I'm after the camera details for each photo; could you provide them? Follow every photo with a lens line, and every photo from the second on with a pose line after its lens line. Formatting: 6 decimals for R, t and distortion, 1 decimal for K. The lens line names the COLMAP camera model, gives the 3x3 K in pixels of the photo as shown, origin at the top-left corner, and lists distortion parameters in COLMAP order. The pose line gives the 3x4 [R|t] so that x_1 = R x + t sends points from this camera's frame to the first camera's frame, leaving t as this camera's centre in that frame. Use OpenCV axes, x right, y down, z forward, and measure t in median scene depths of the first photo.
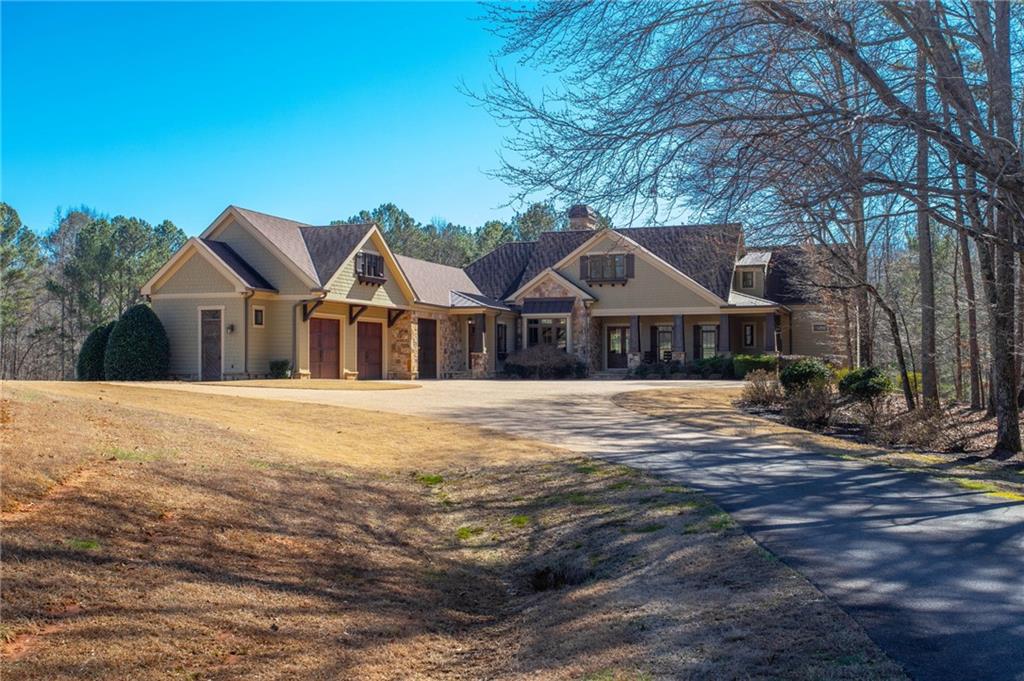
lens RADIAL K [[1053.6, 0, 512.0], [0, 1053.6, 340.5], [0, 0, 1]] dist [0.007168, 0.006057]
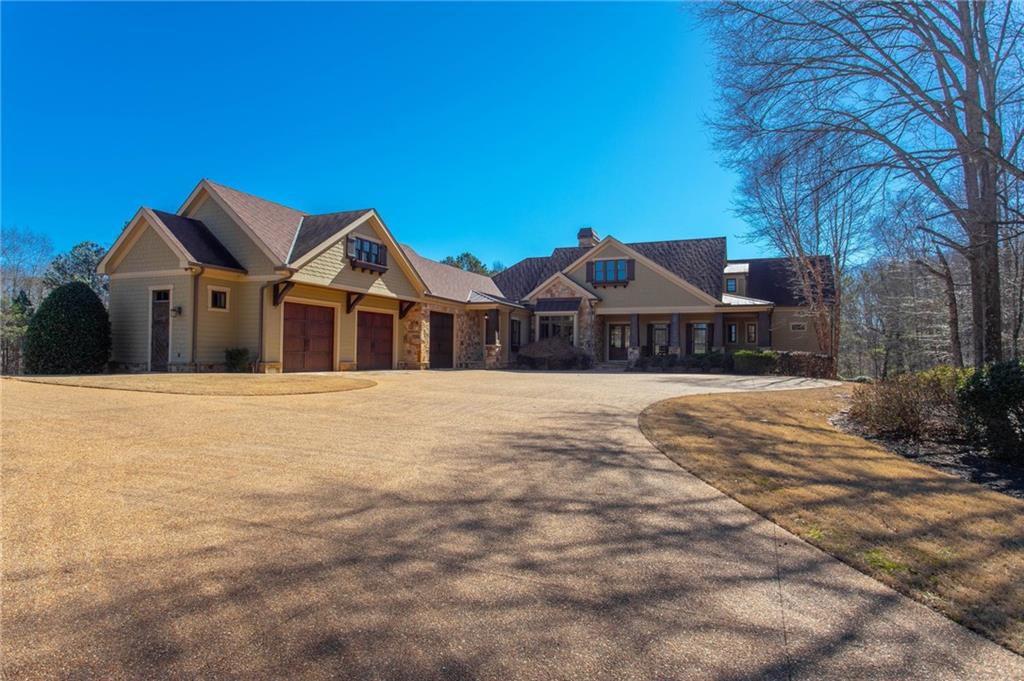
lens RADIAL K [[554.8, 0, 510.0], [0, 554.8, 352.2], [0, 0, 1]] dist [0.001579, 0.000778]
pose [[0.997576, 0.013817, -0.068204, 0.026423], [-0.012414, 0.999704, 0.020946, 0.007042], [0.068473, -0.020049, 0.997451, 0.429563]]
